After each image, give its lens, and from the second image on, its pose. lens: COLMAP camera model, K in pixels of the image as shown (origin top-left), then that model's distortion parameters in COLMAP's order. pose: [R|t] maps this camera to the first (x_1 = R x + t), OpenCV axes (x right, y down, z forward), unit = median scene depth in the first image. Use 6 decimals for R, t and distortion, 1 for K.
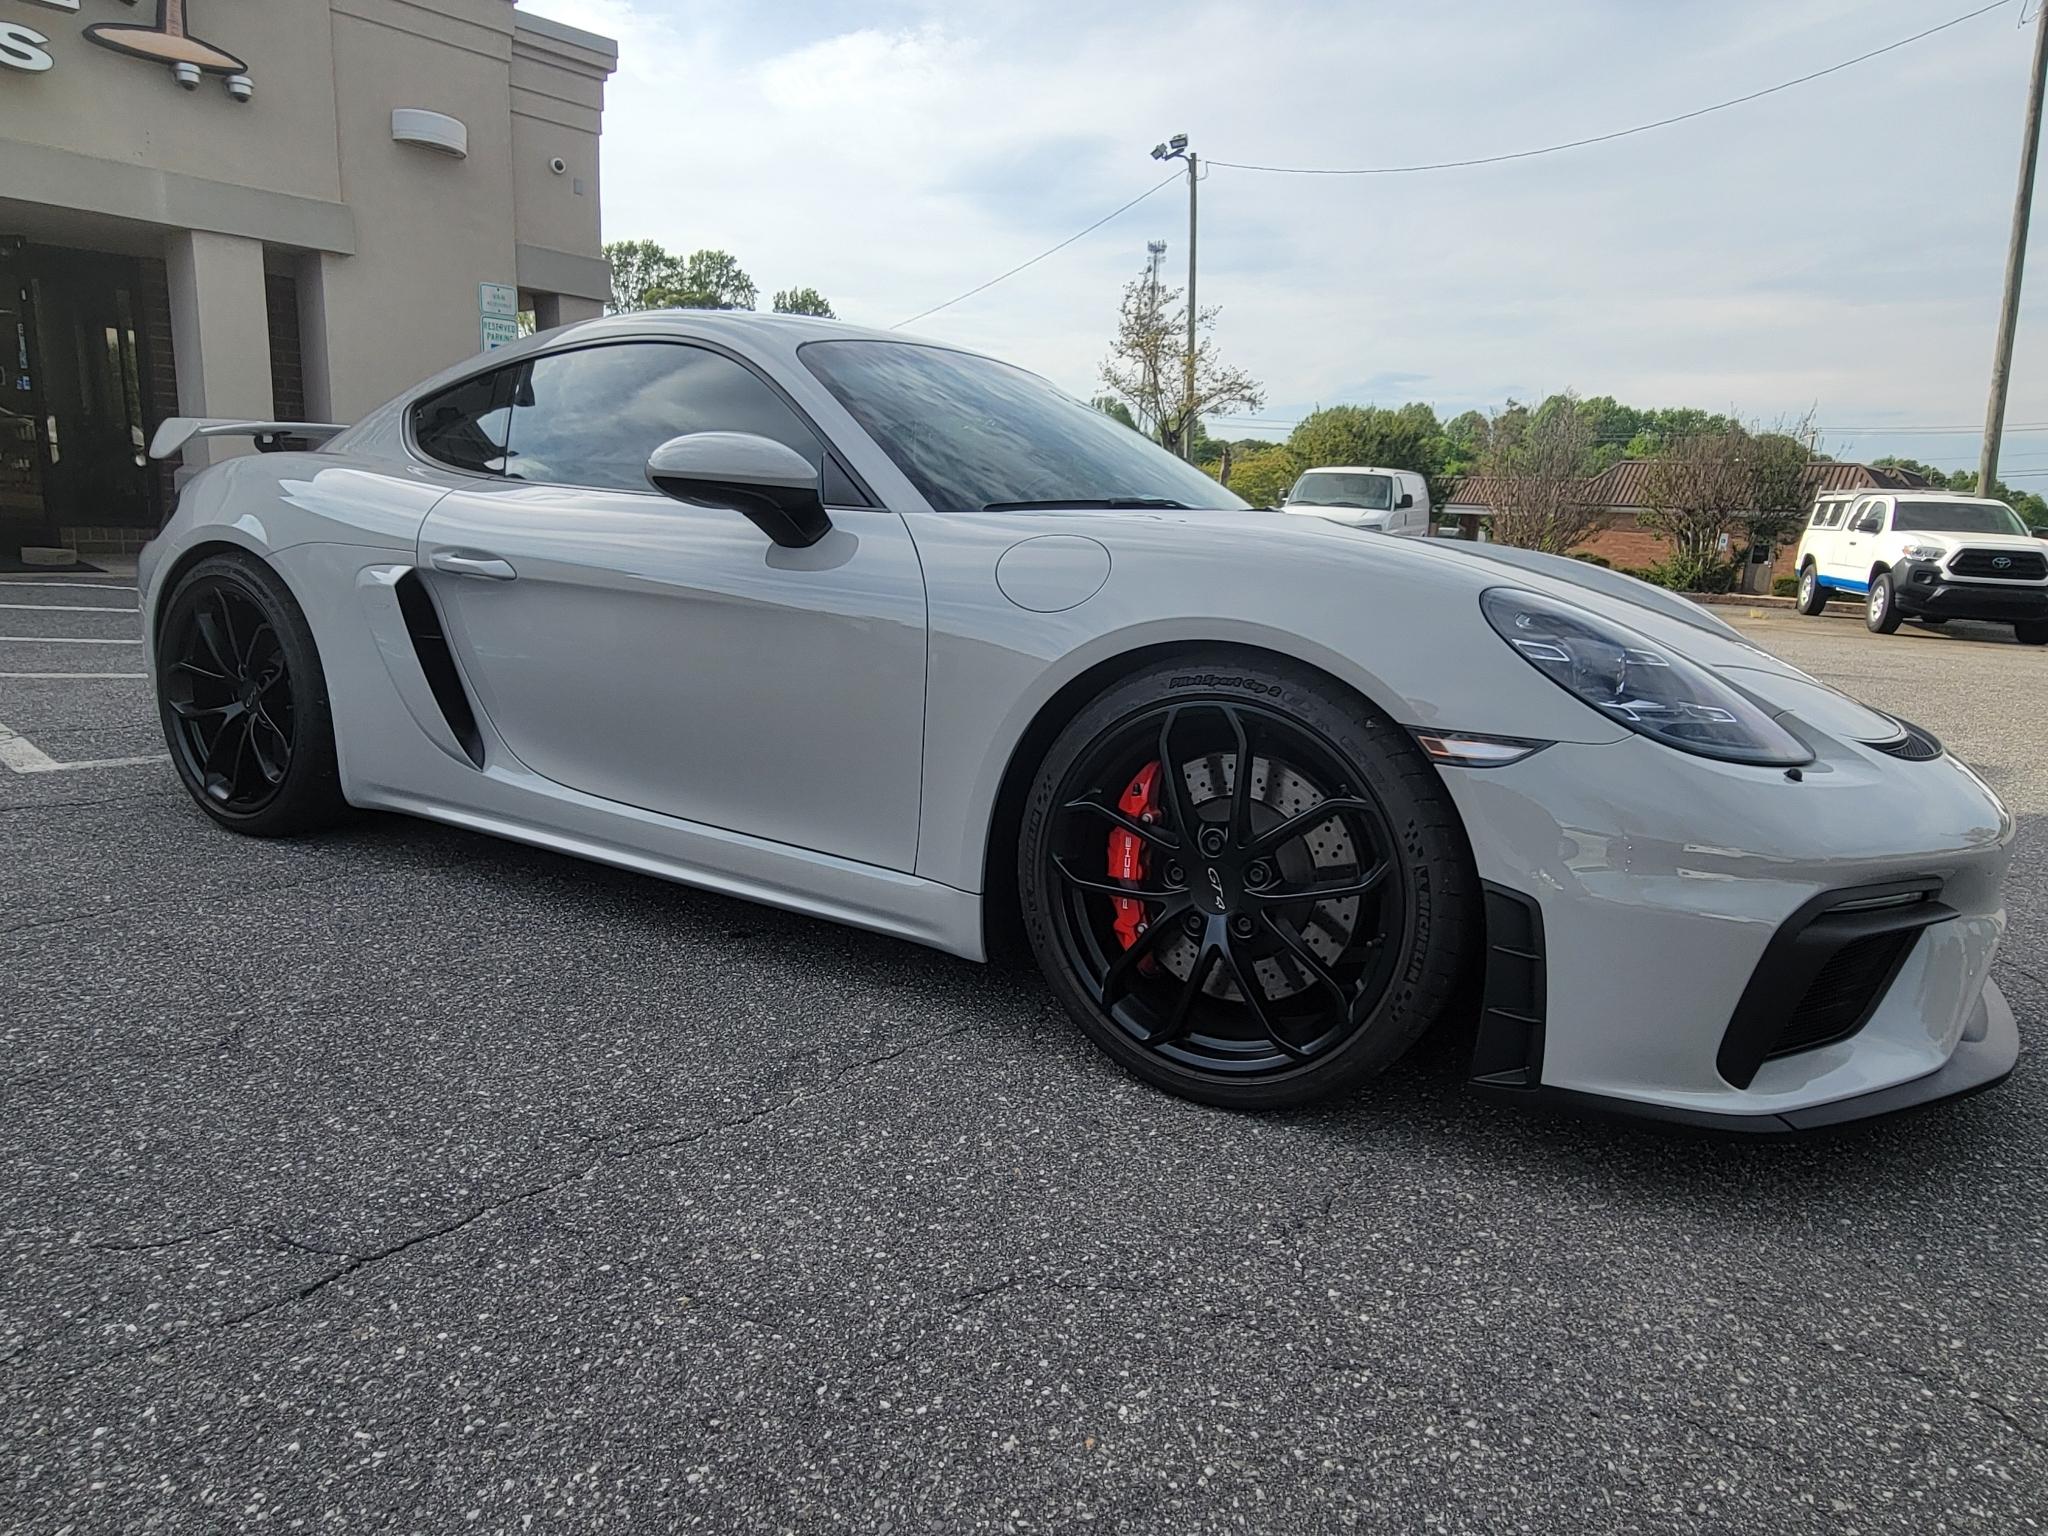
lens RADIAL K [[1274.5, 0, 1032.5], [0, 1274.5, 770.8], [0, 0, 1]] dist [0.001234, -0.001854]
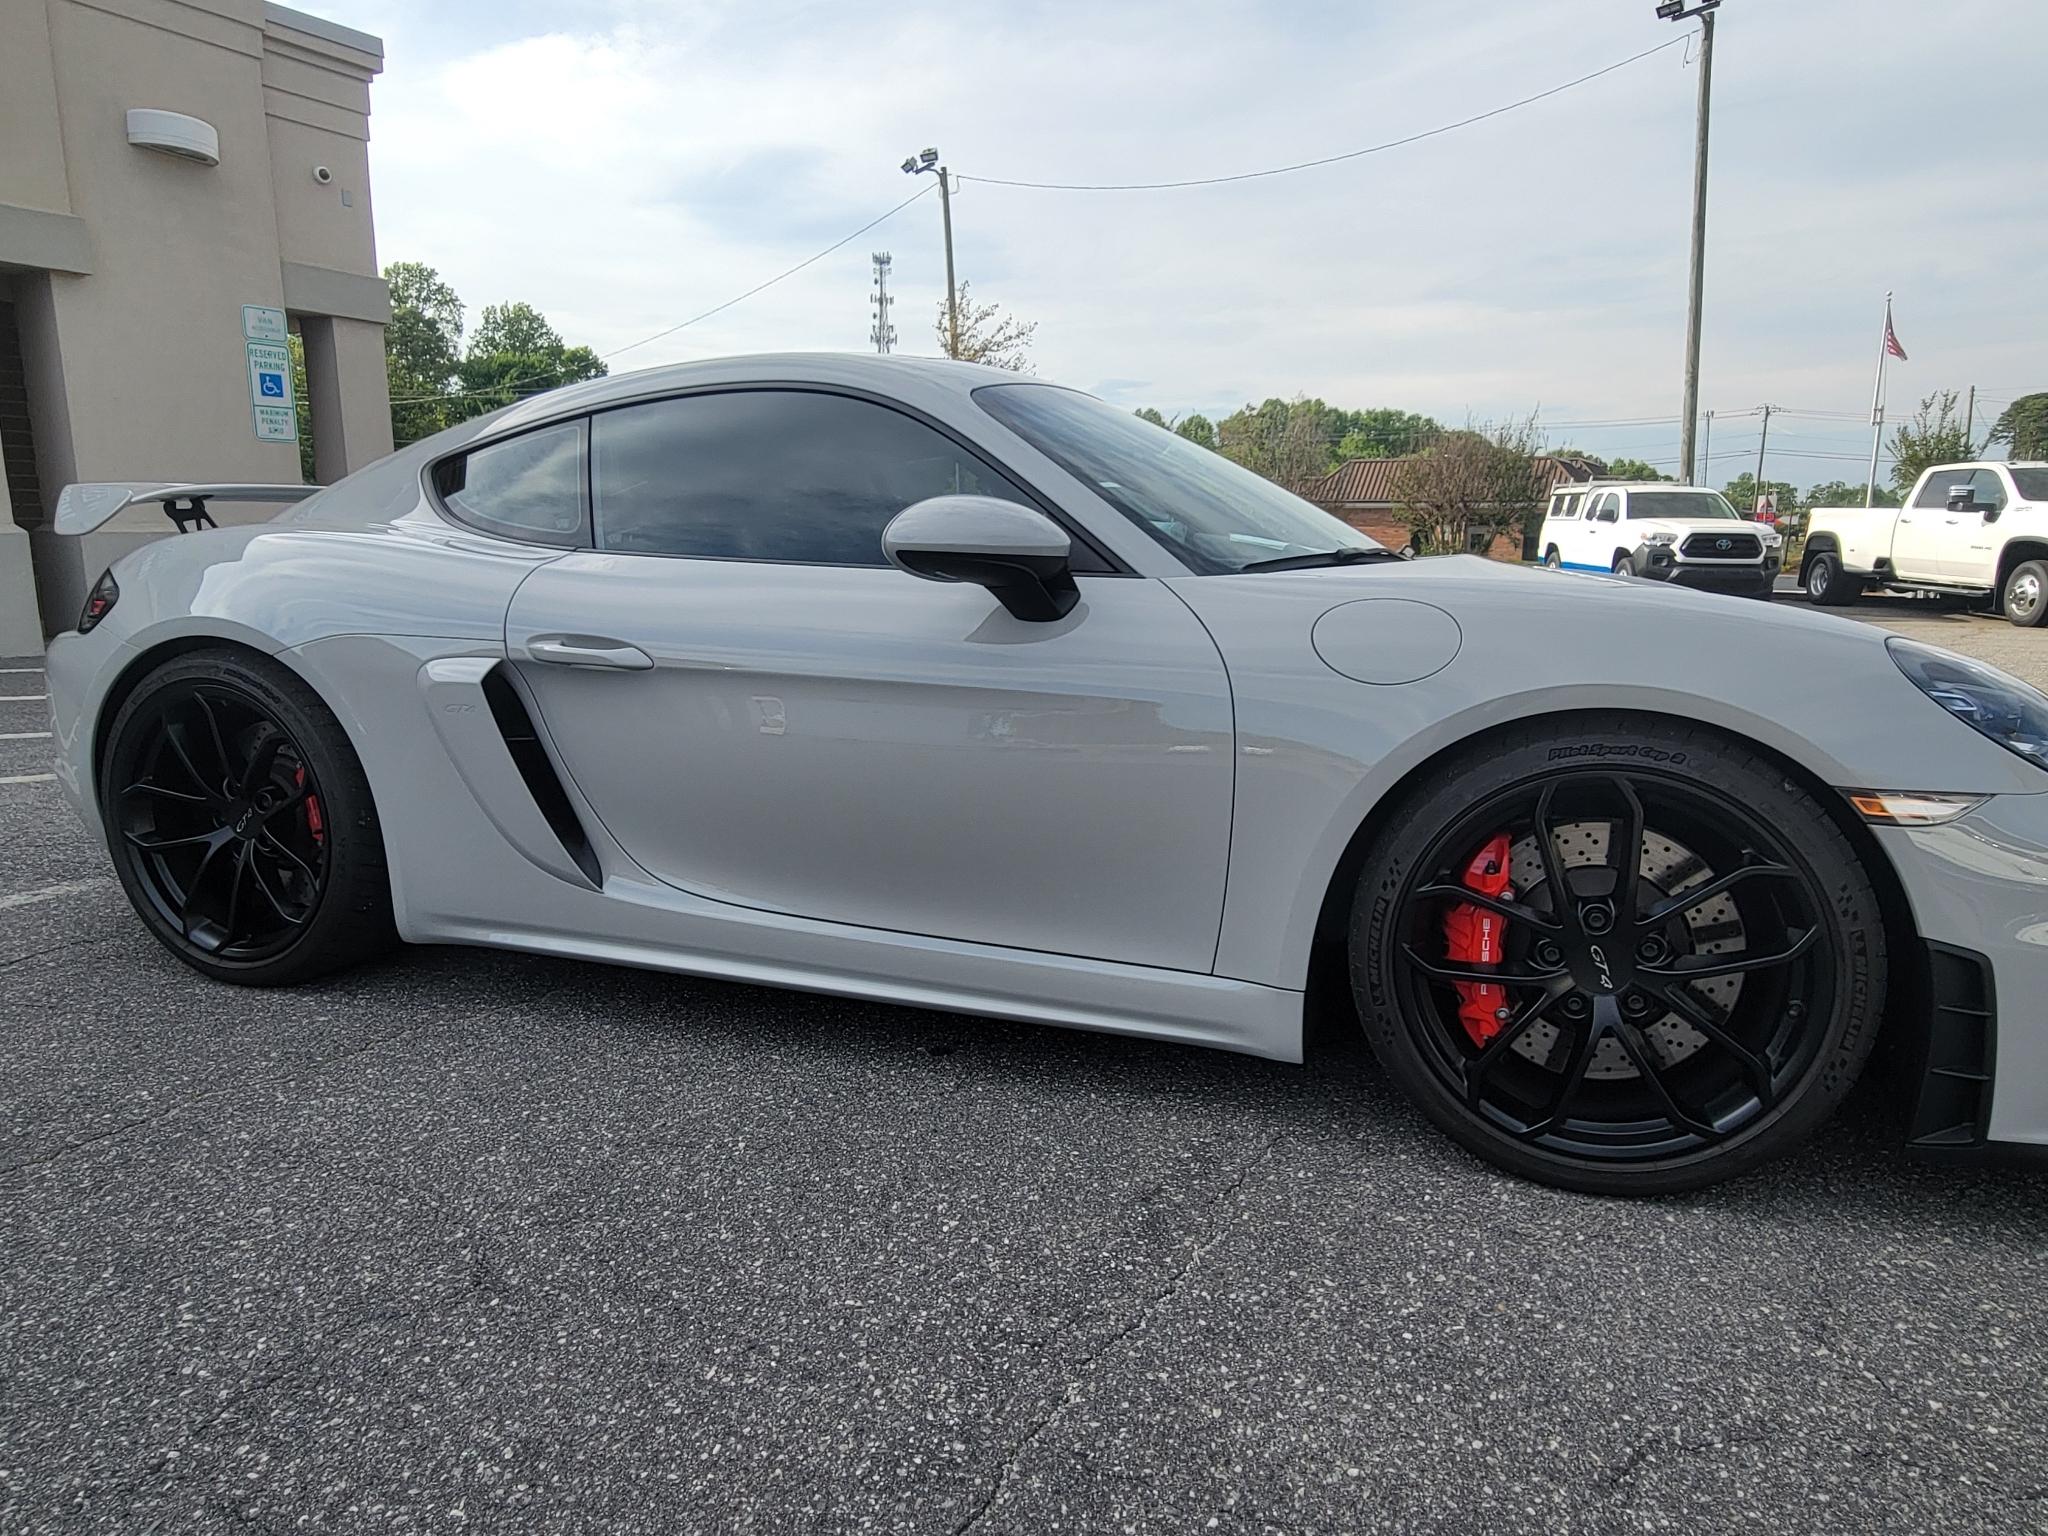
lens RADIAL K [[1274.5, 0, 1033.7], [0, 1274.5, 769.4], [0, 0, 1]] dist [0.001234, -0.001854]
pose [[0.979660, -0.073970, 0.186535, -0.250787], [0.075624, 0.997135, -0.001759, -0.048502], [-0.185870, 0.015829, 0.982447, 0.084626]]
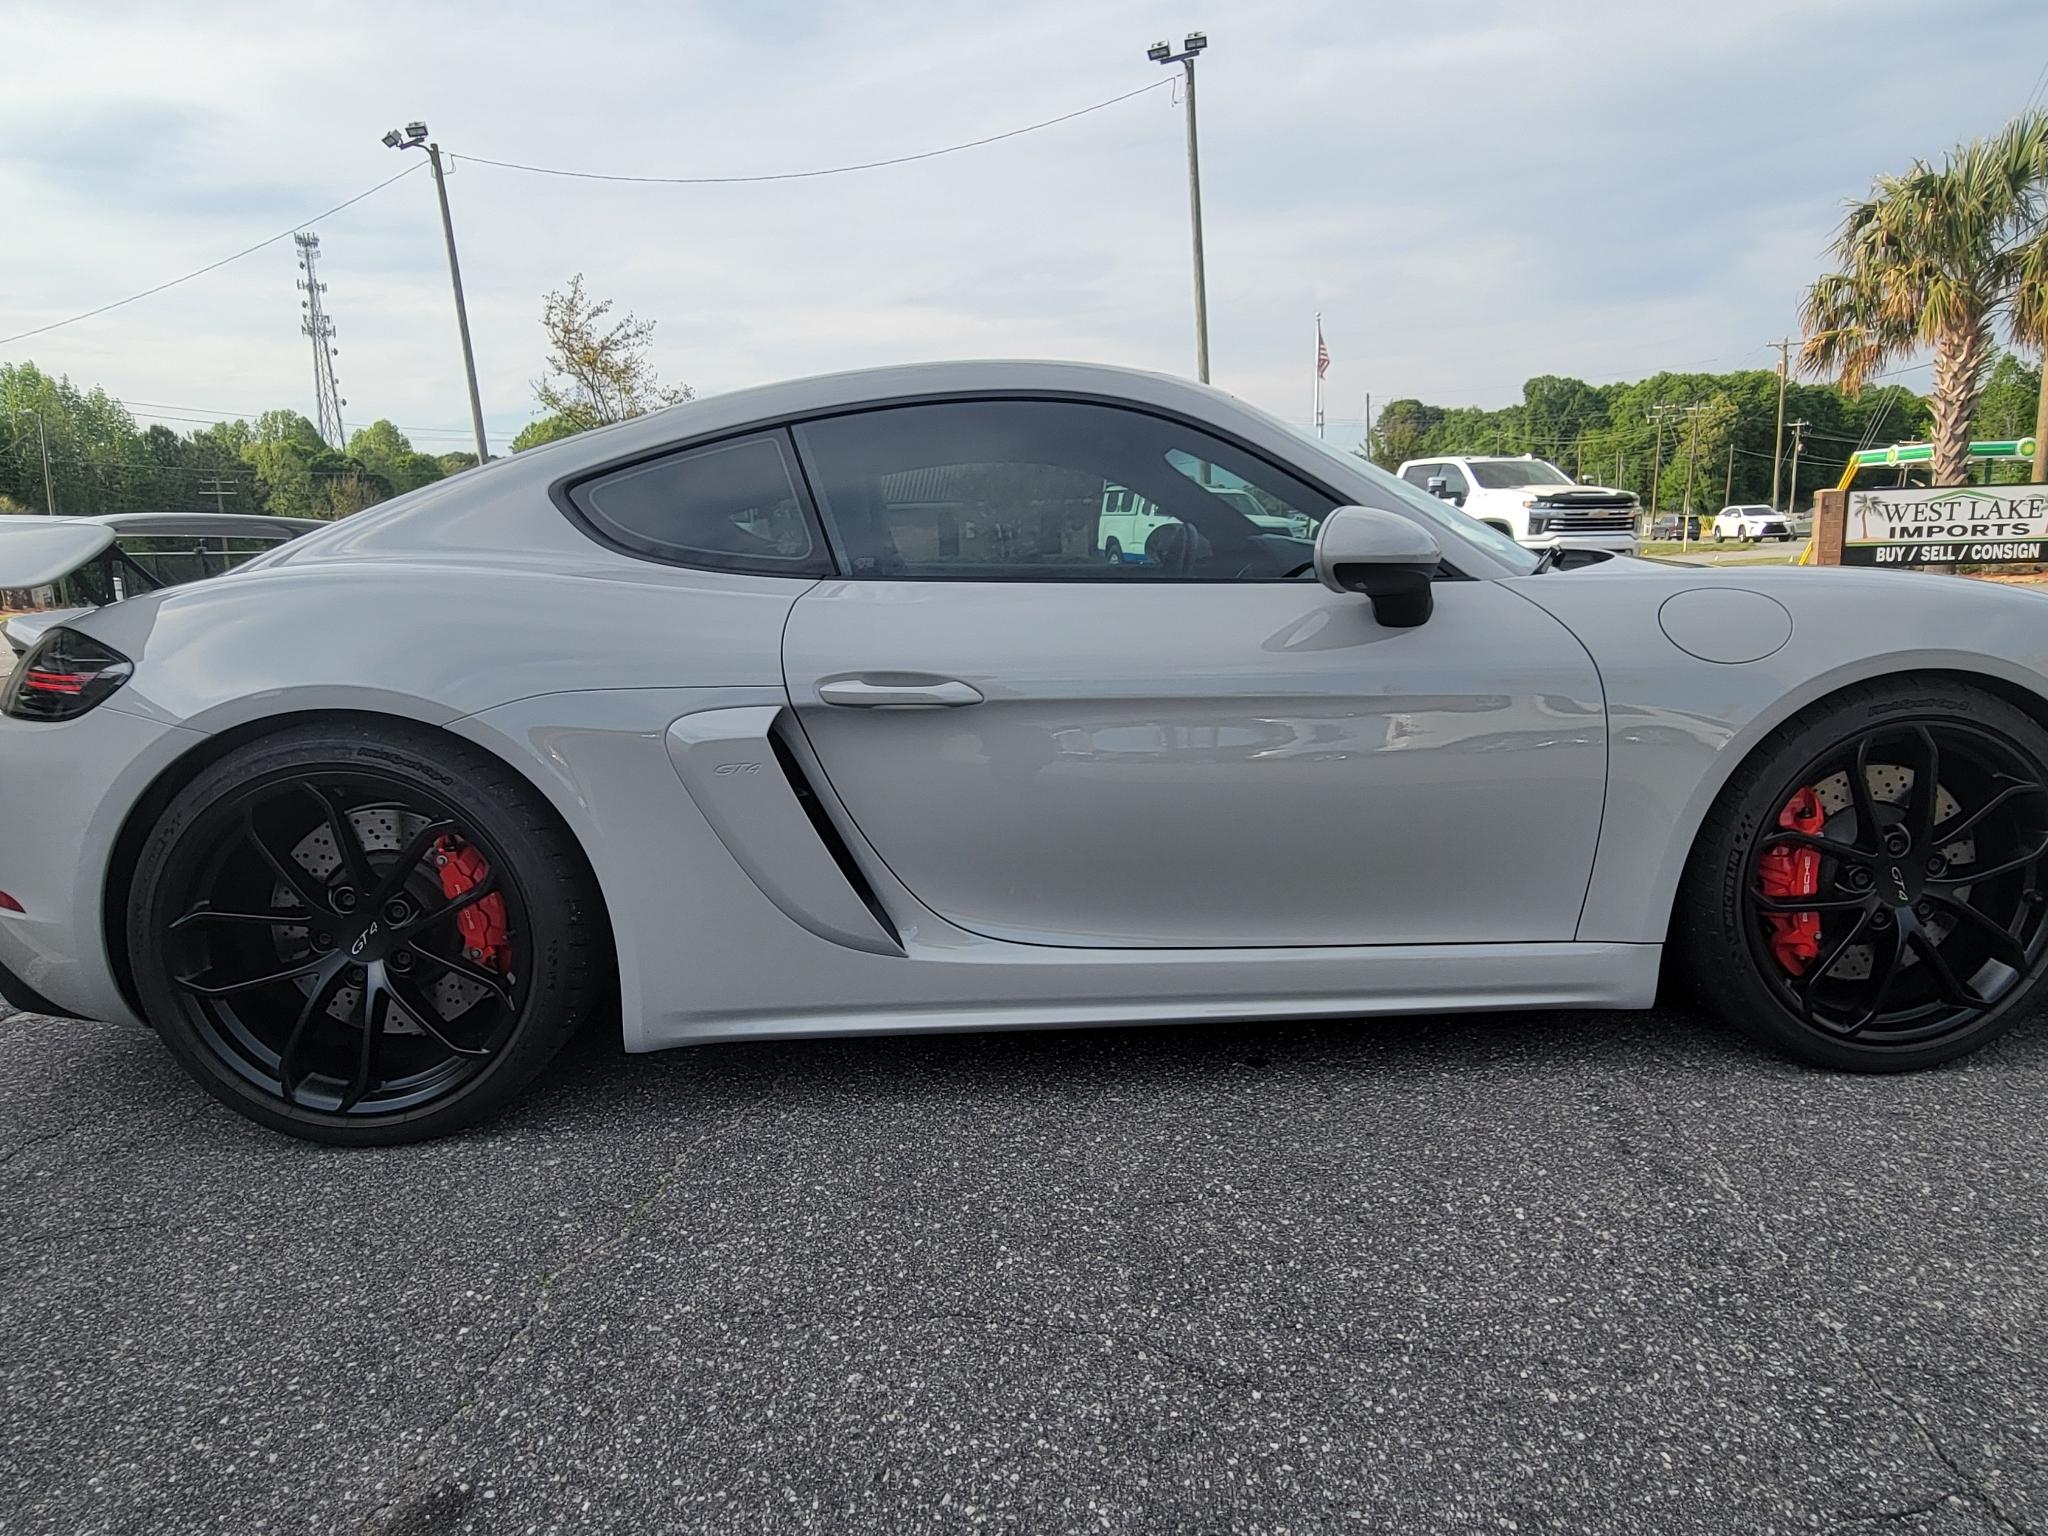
lens RADIAL K [[1274.5, 0, 1032.9], [0, 1274.5, 770.0], [0, 0, 1]] dist [0.001234, -0.001854]
pose [[0.835995, -0.166000, 0.523026, -0.626726], [0.168861, 0.984718, 0.042630, -0.108427], [-0.522110, 0.052680, 0.851250, 0.246838]]
